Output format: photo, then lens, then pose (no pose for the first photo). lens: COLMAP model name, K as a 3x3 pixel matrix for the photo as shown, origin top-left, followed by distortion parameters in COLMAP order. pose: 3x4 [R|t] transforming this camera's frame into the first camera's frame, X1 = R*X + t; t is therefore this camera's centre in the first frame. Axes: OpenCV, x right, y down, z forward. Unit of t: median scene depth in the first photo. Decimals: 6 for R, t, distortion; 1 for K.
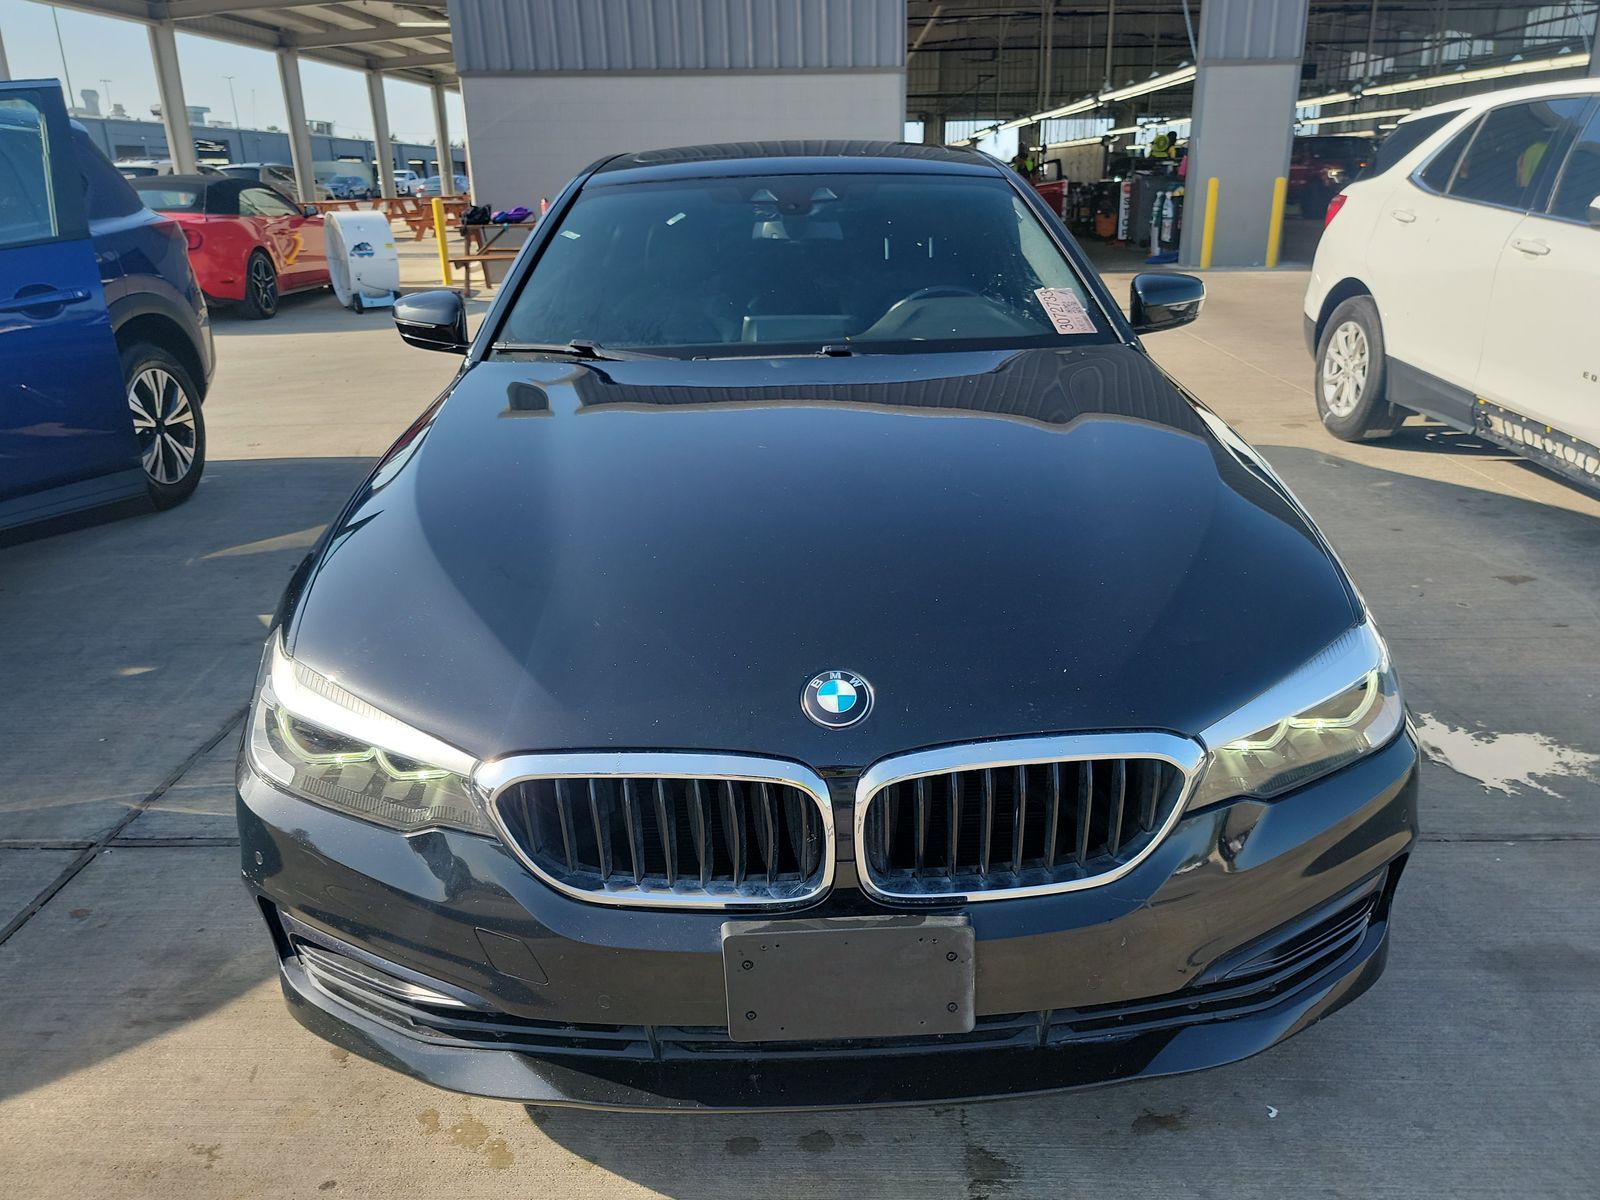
lens RADIAL K [[1125.6, 0, 805.4], [0, 1125.6, 587.1], [0, 0, 1]] dist [0.037742, -0.004288]
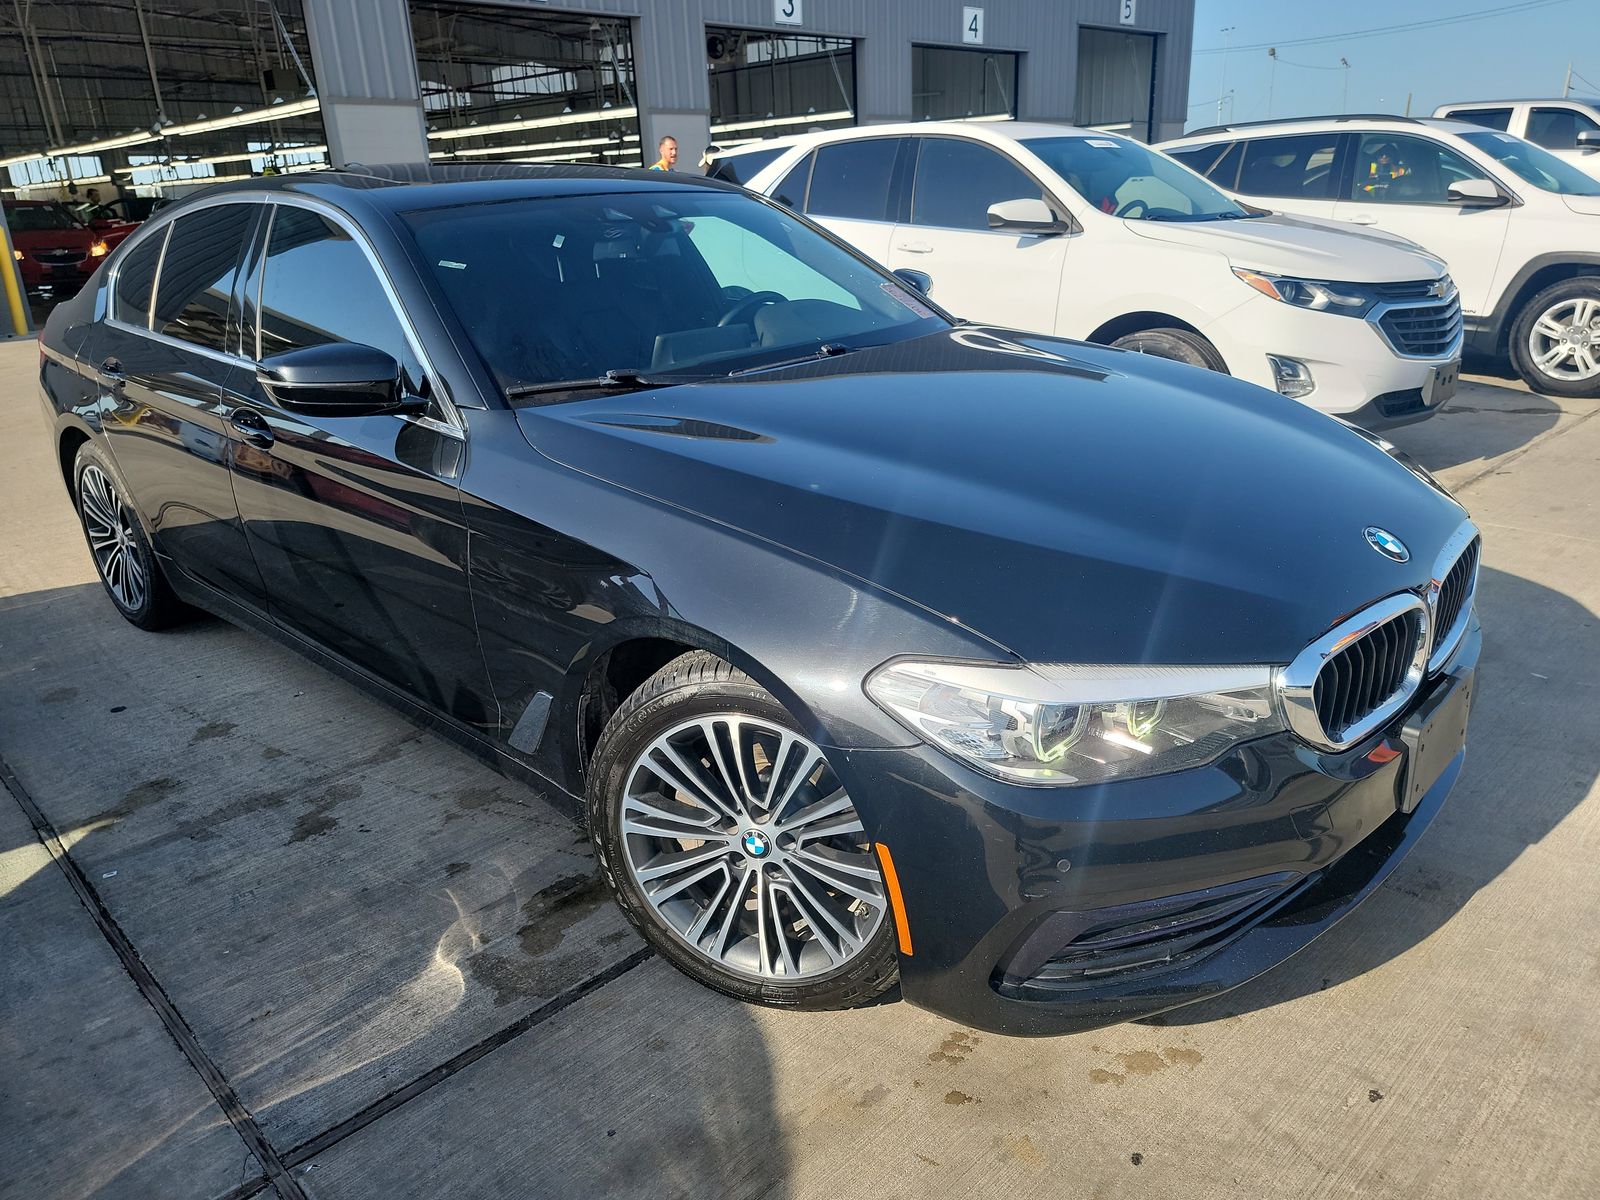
lens RADIAL K [[1133.5, 0, 813.7], [0, 1133.5, 605.6], [0, 0, 1]] dist [0.044856, -0.033378]
pose [[0.711159, -0.256173, 0.654697, -0.356004], [0.268745, 0.959581, 0.083547, -0.033704], [-0.649637, 0.116532, 0.751260, 0.110332]]
